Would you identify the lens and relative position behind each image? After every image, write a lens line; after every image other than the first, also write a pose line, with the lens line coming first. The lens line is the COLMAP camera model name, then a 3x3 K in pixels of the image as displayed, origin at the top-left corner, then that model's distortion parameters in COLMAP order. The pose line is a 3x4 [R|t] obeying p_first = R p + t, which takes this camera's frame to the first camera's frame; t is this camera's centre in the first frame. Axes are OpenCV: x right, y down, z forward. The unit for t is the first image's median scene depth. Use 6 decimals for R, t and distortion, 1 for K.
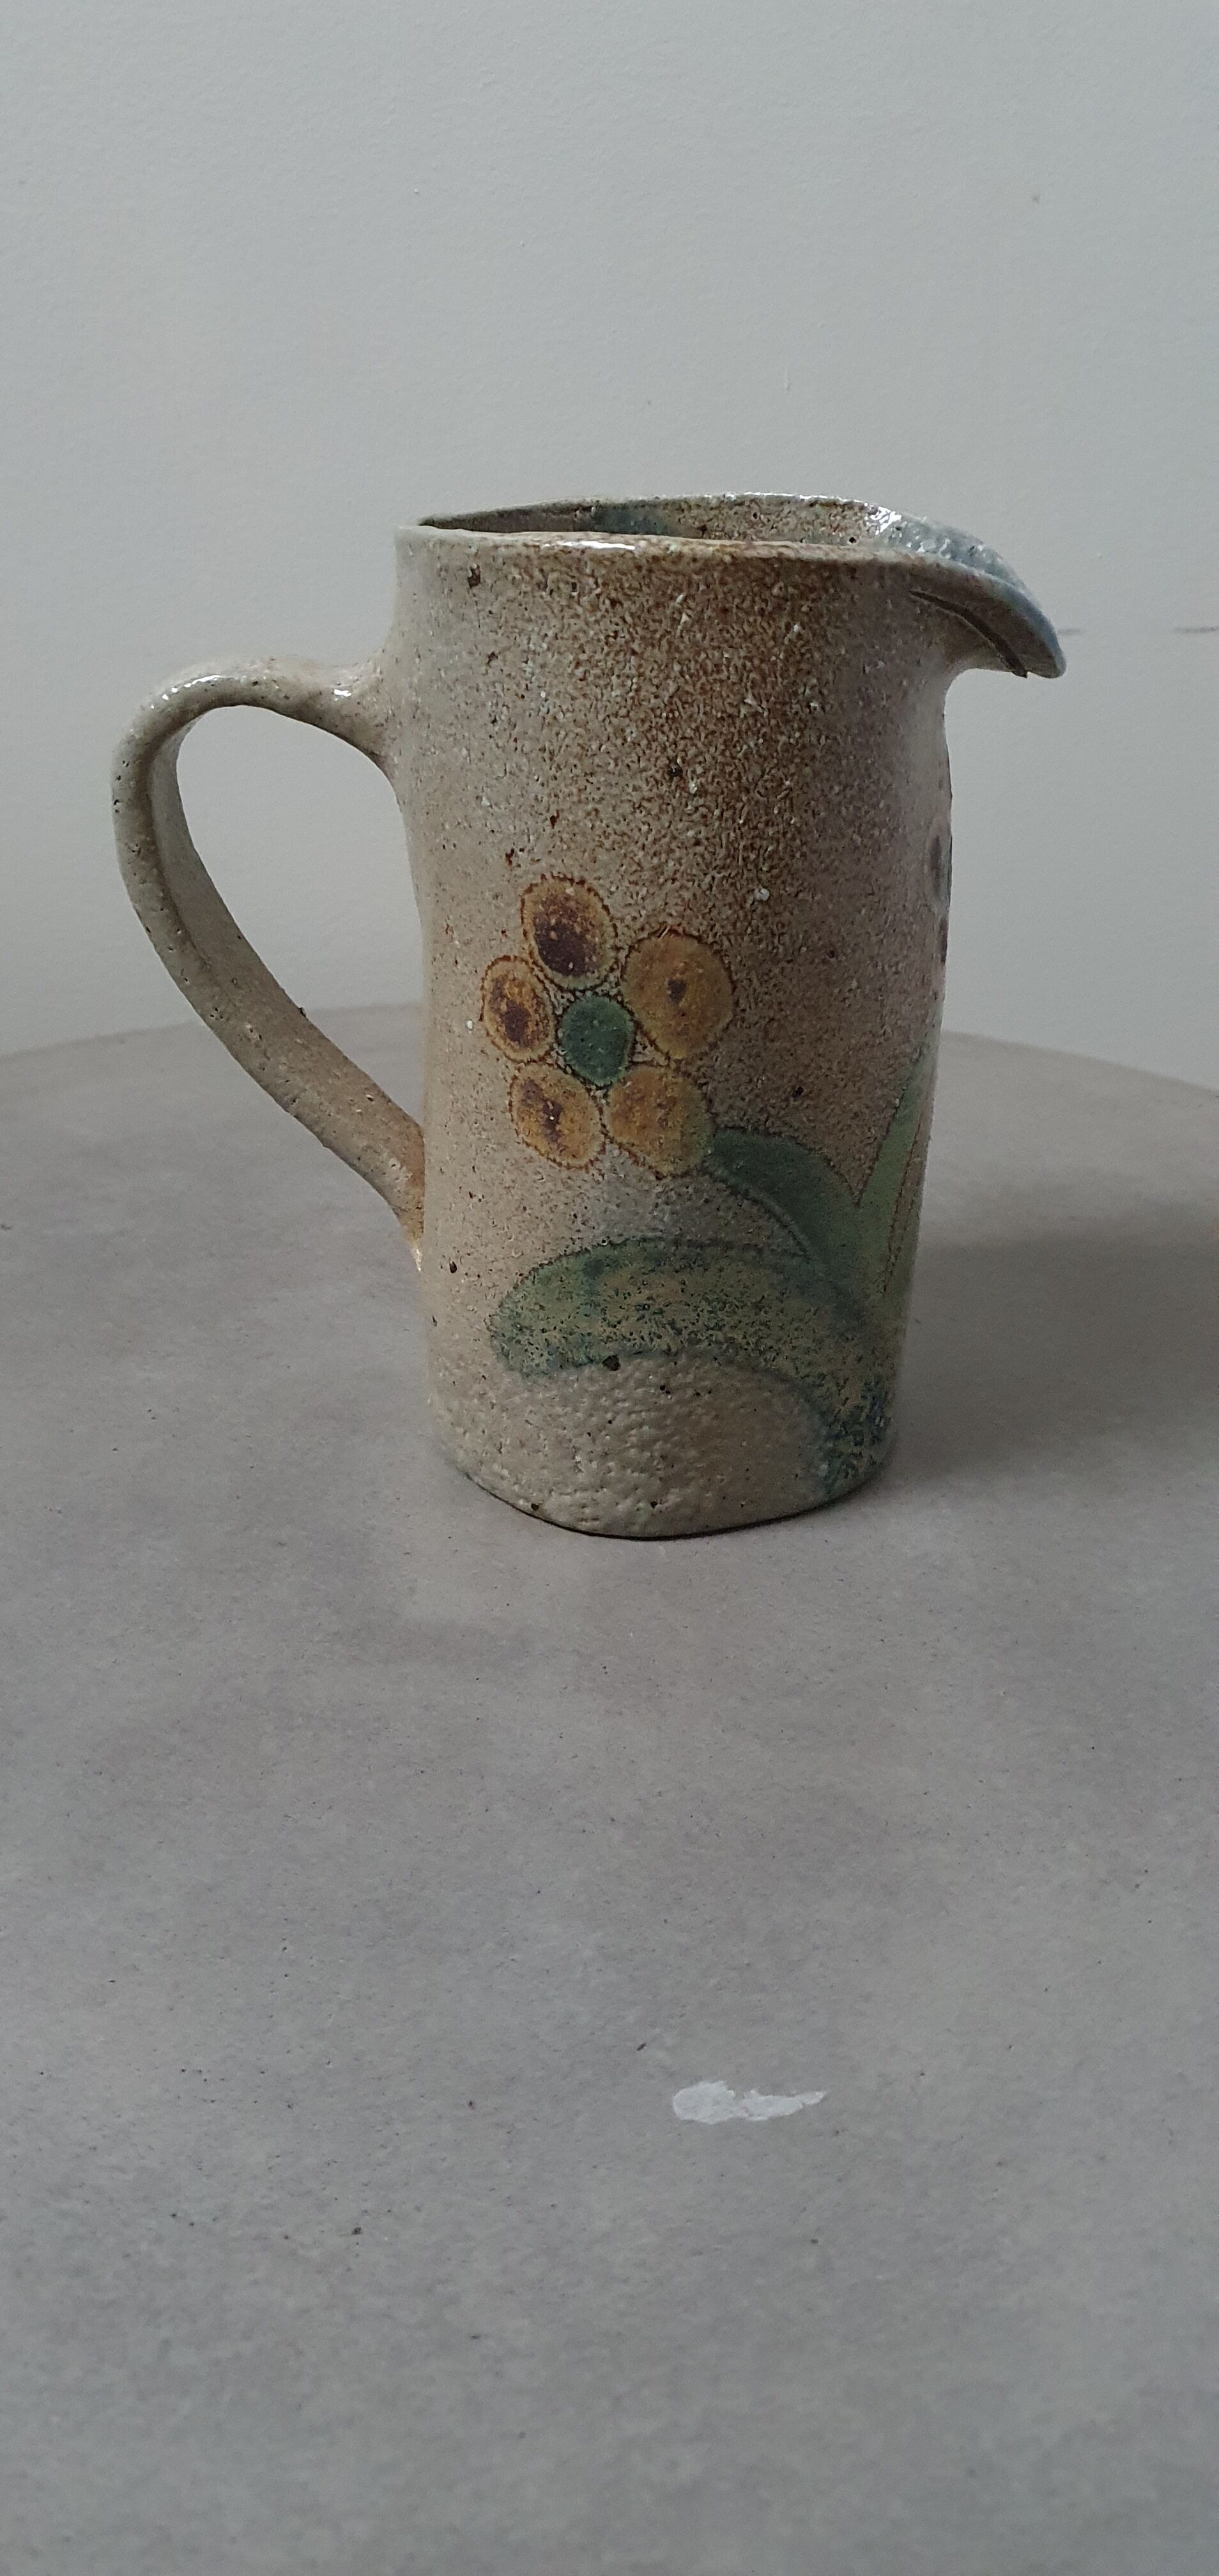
lens RADIAL K [[2030.8, 0, 609.5], [0, 2030.8, 1288.0], [0, 0, 1]] dist [-0.001676, -0.085187]
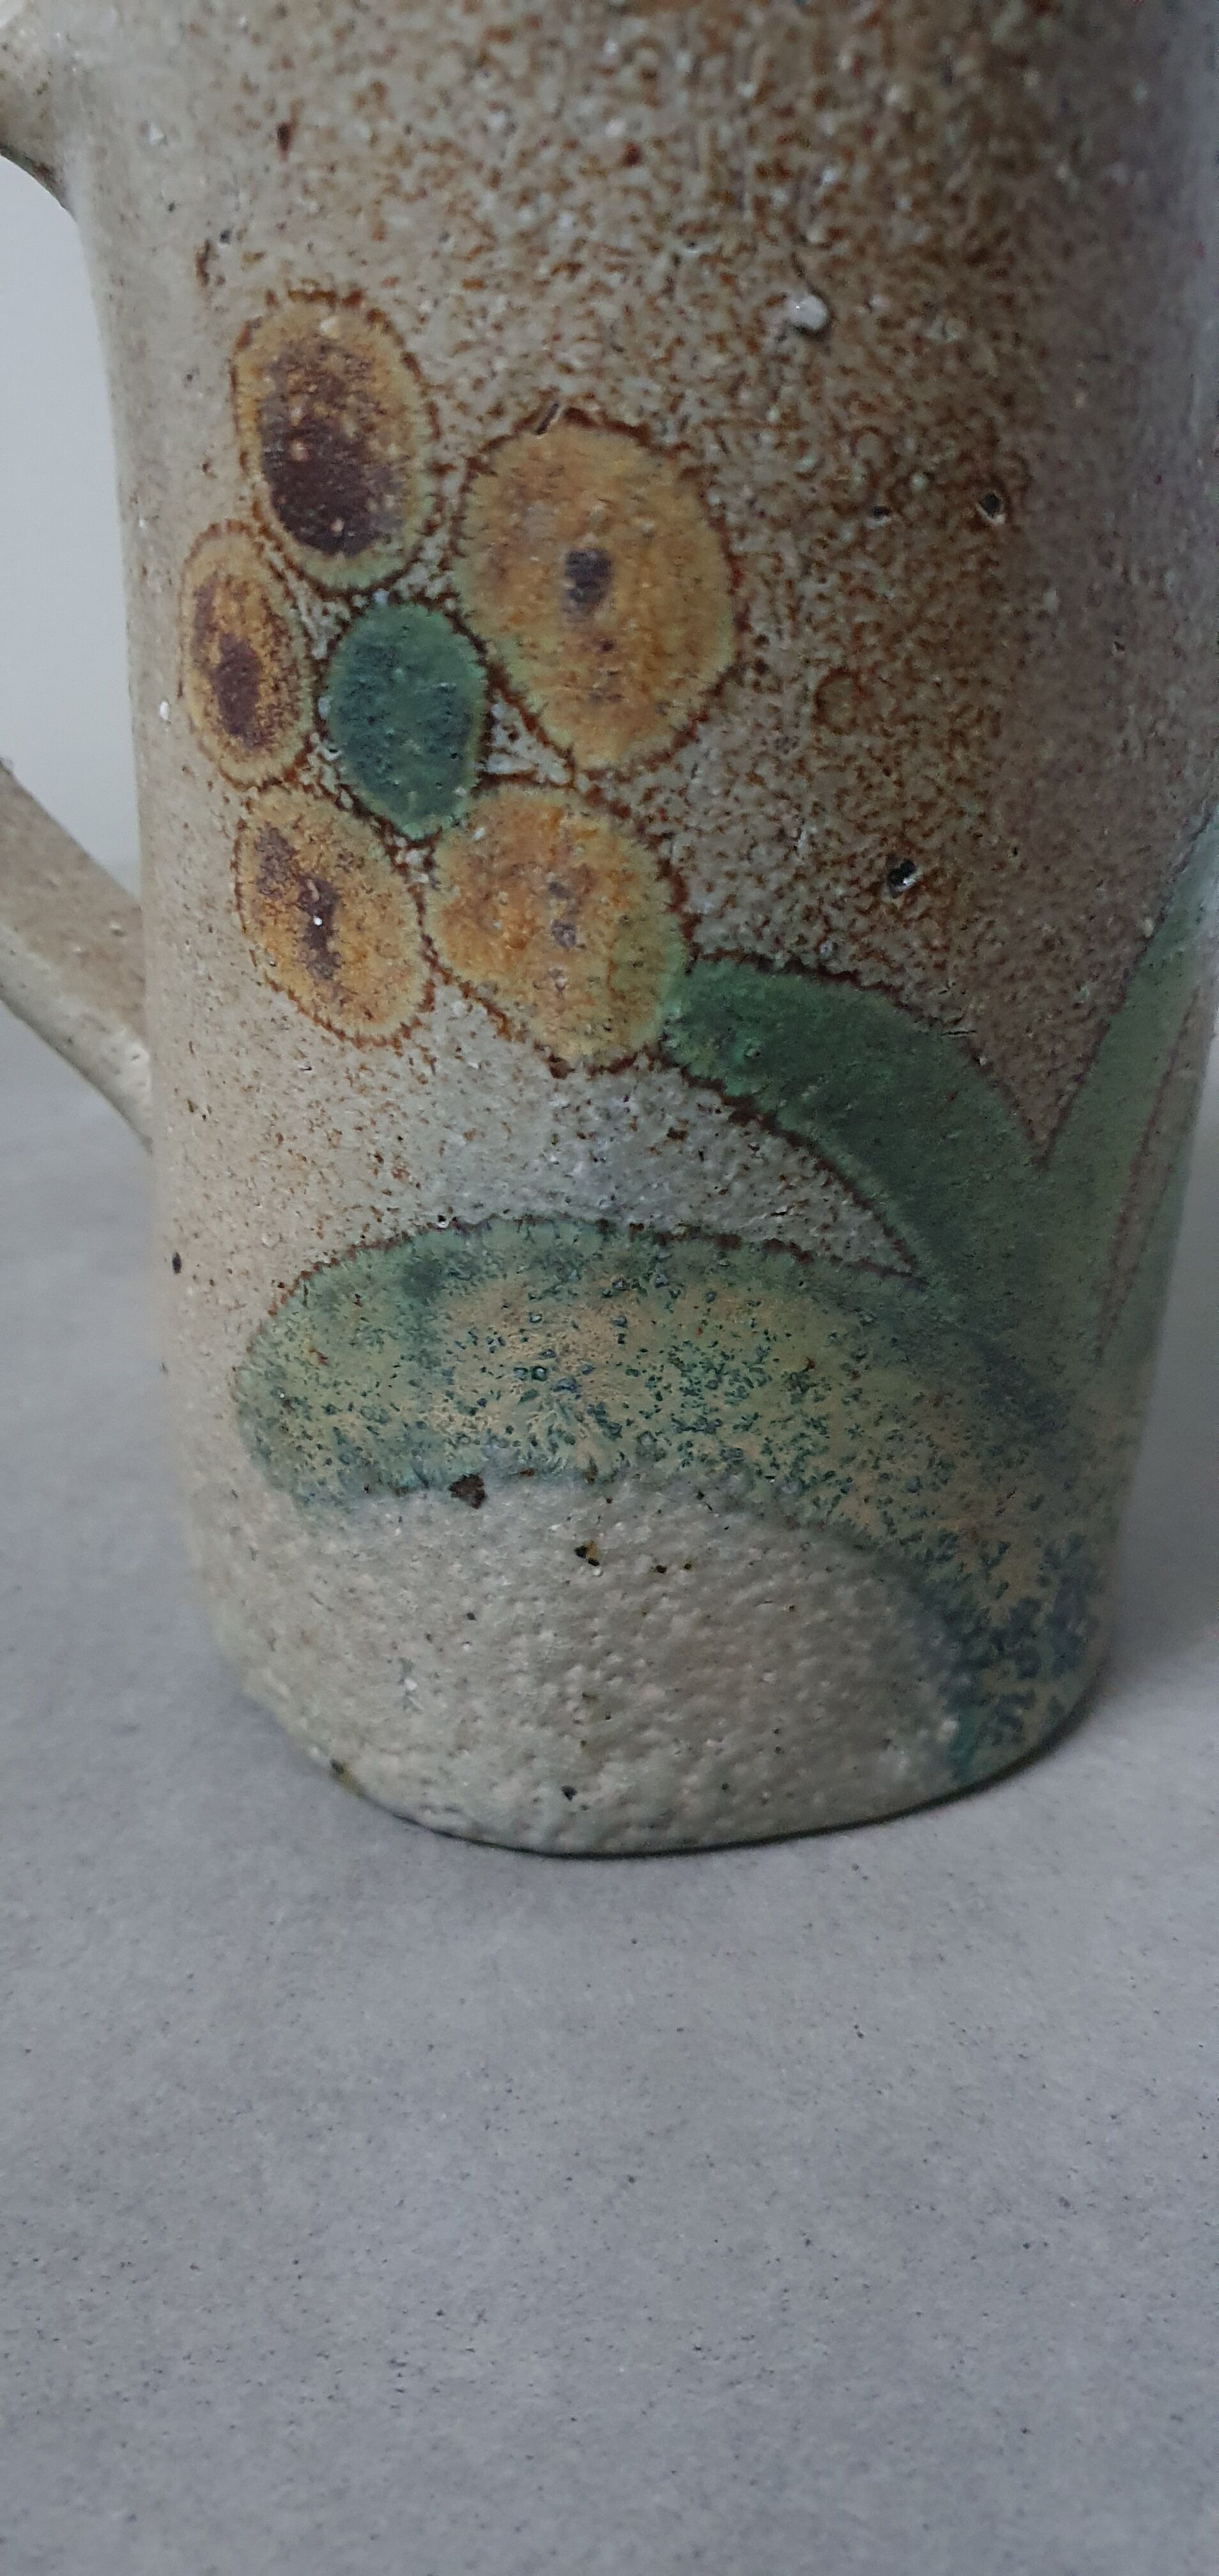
lens RADIAL K [[2030.8, 0, 609.5], [0, 2030.8, 1288.0], [0, 0, 1]] dist [-0.001676, -0.085187]
pose [[0.992396, 0.049429, -0.112728, 0.084233], [-0.049747, 0.998762, -0.000010, -0.009927], [0.112588, 0.005618, 0.993626, 0.584271]]
